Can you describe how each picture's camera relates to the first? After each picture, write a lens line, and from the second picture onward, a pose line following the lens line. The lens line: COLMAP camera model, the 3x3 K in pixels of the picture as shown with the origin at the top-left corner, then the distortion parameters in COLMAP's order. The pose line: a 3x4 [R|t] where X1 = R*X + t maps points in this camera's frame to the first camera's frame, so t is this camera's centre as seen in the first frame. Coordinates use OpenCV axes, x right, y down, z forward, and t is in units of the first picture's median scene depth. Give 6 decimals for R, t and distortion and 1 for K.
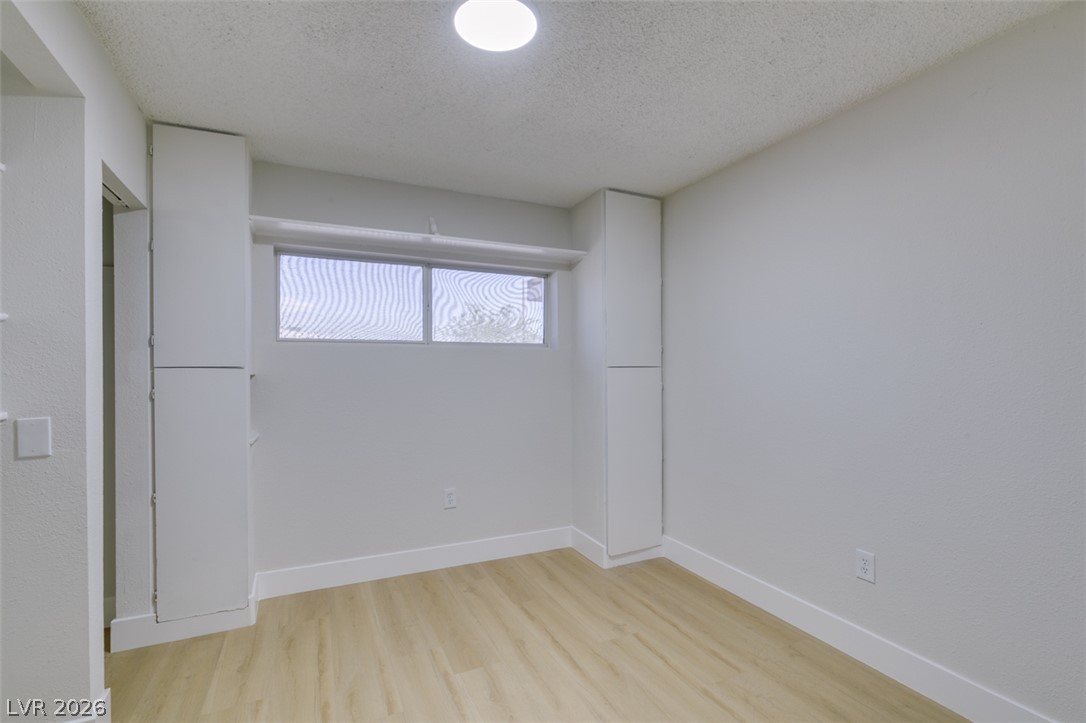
lens RADIAL K [[487.9, 0, 545.9], [0, 487.9, 366.9], [0, 0, 1]] dist [0.002932, -0.001532]
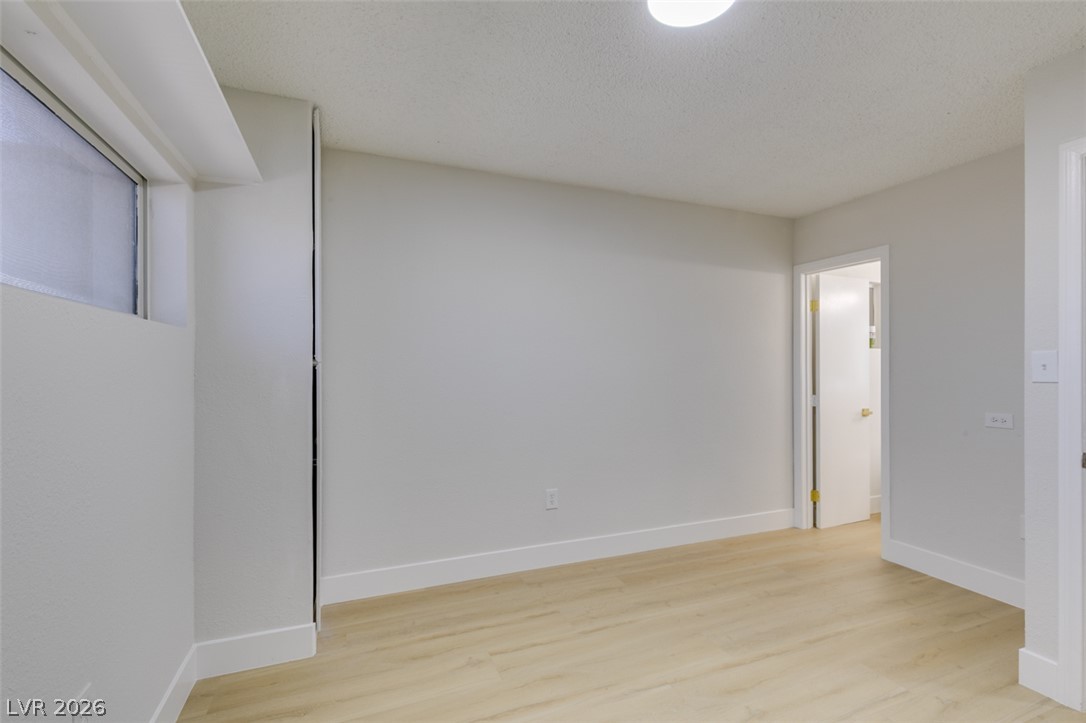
lens RADIAL K [[487.9, 0, 535.6], [0, 487.9, 363.1], [0, 0, 1]] dist [0.002932, -0.001532]
pose [[0.079426, -0.001987, 0.996839, -0.646271], [0.002585, 0.999995, 0.001787, -0.001293], [-0.996837, 0.002435, 0.079431, 0.750272]]
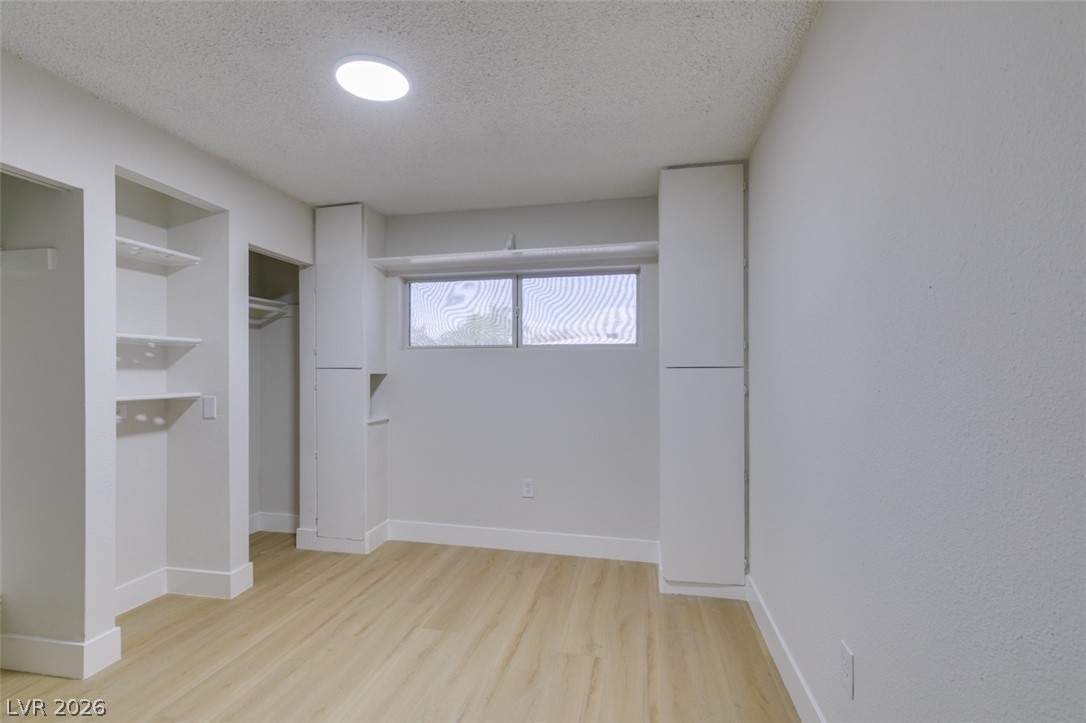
lens RADIAL K [[487.9, 0, 542.8], [0, 487.9, 368.0], [0, 0, 1]] dist [0.002932, -0.001532]
pose [[0.794786, -0.002980, -0.606882, 0.586802], [0.001162, 0.999994, -0.003388, 0.004905], [0.606888, 0.001988, 0.794785, 0.184752]]
